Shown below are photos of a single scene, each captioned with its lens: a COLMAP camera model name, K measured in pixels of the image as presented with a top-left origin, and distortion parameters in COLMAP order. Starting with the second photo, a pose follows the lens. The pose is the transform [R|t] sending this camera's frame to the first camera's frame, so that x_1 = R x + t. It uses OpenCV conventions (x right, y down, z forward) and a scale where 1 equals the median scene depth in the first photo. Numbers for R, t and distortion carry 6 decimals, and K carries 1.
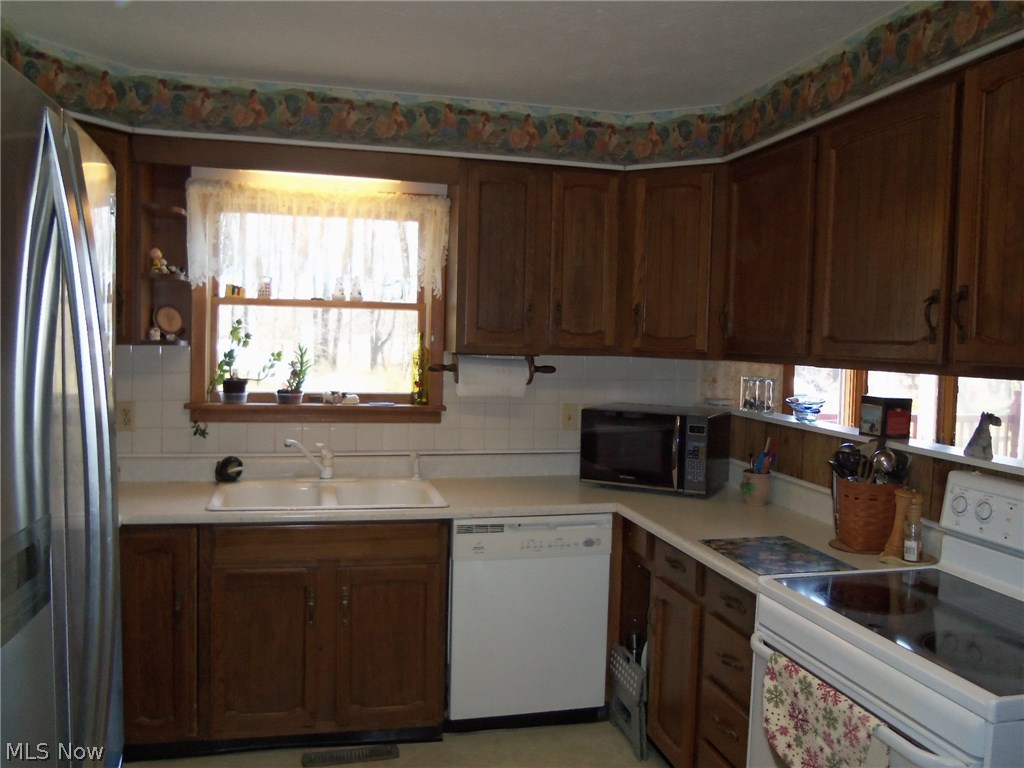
lens RADIAL K [[864.2, 0, 512.0], [0, 864.2, 384.0], [0, 0, 1]] dist [-0.009516, -0.003090]
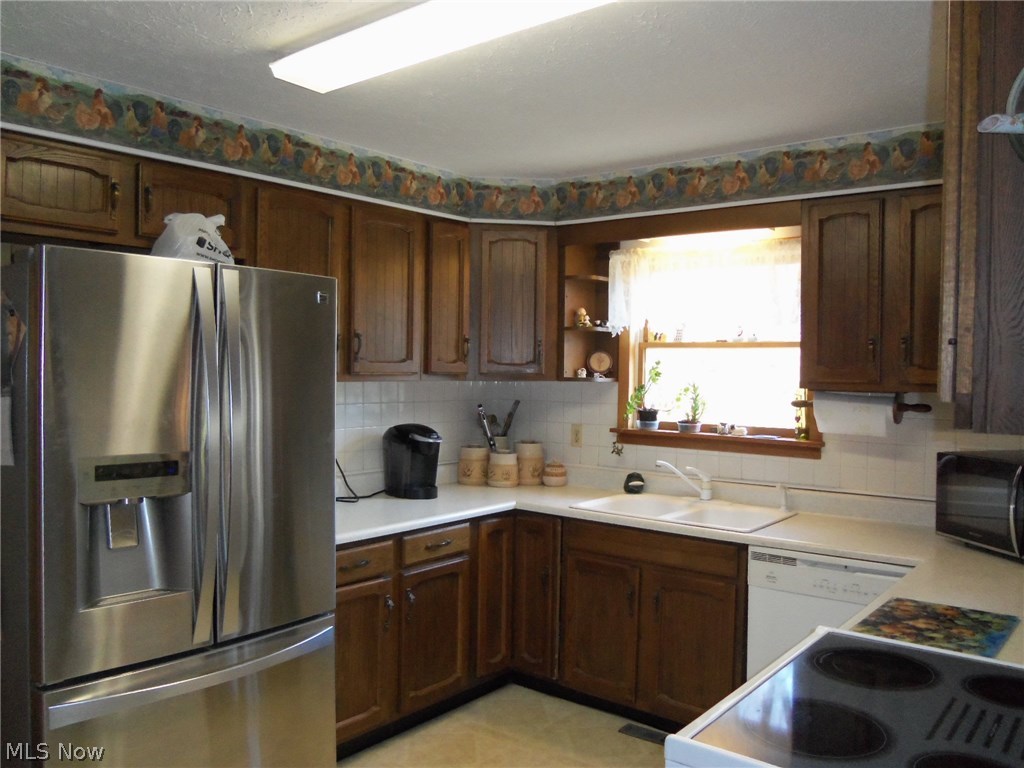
lens RADIAL K [[837.2, 0, 511.9], [0, 837.2, 388.8], [0, 0, 1]] dist [-0.008660, -0.002755]
pose [[0.625941, 0.004852, -0.779855, 0.495851], [-0.043446, 0.998645, -0.028659, 0.007331], [0.778659, 0.051821, 0.625304, 0.116575]]
